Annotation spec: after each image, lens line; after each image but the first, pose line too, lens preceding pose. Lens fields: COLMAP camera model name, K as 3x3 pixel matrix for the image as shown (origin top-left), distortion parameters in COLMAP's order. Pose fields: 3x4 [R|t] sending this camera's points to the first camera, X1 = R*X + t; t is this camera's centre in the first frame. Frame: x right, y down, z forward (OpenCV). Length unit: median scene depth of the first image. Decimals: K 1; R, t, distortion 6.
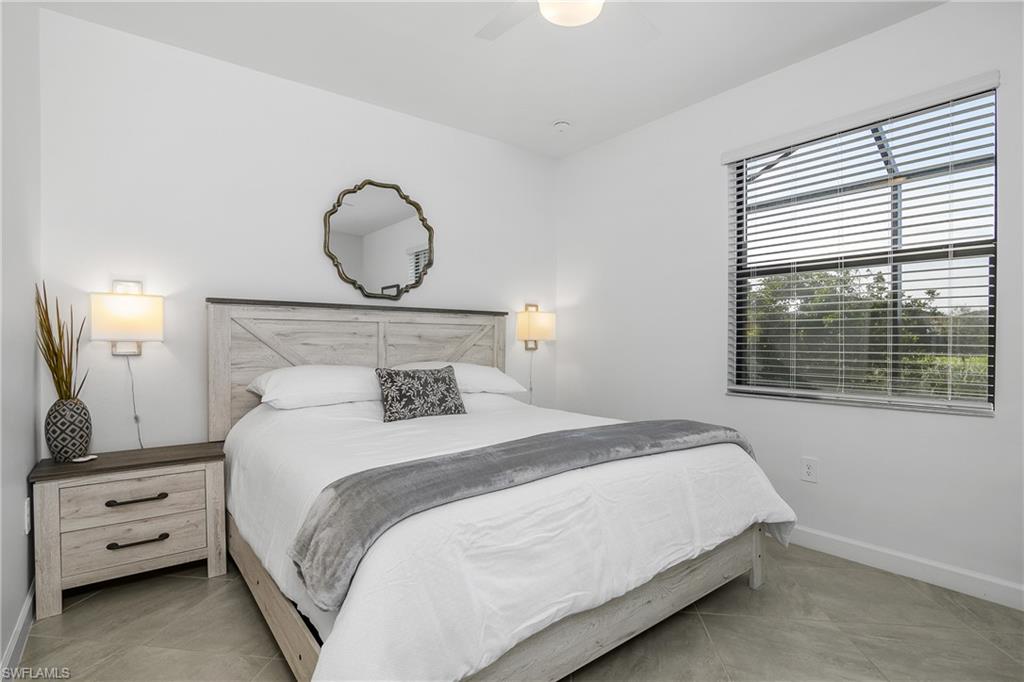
lens RADIAL K [[510.9, 0, 512.0], [0, 510.9, 341.0], [0, 0, 1]] dist [-0.023921, 0.000700]
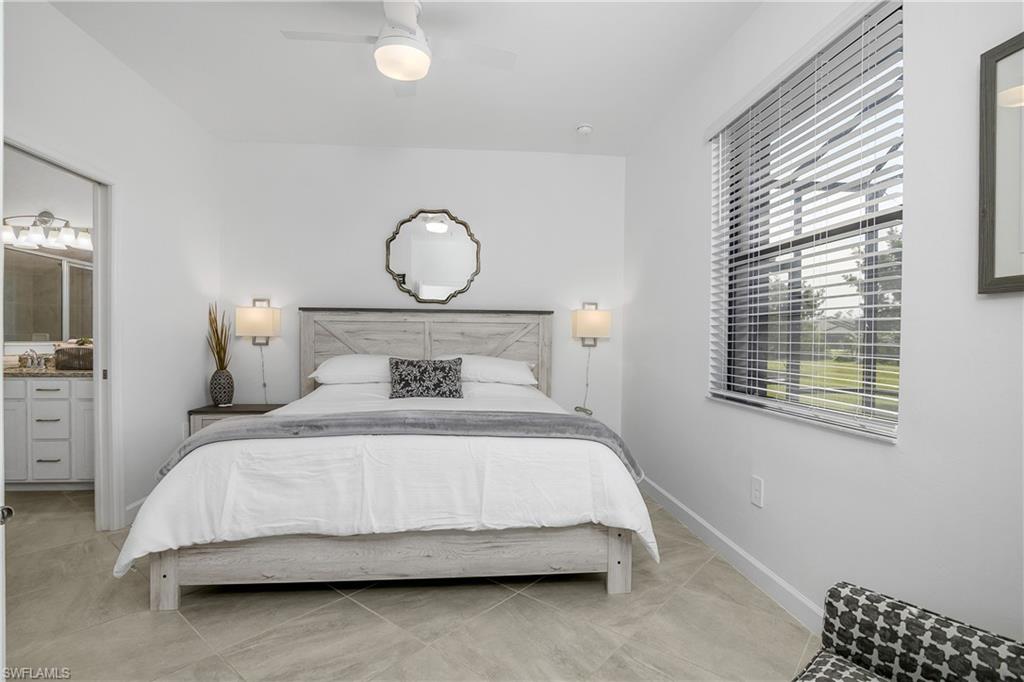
lens RADIAL K [[510.9, 0, 512.0], [0, 510.9, 341.0], [0, 0, 1]] dist [-0.023921, 0.000700]
pose [[0.840496, 0.007484, -0.541765, 0.677695], [-0.005686, 0.999971, 0.004993, 0.002371], [0.541787, -0.001116, 0.840515, 0.066355]]
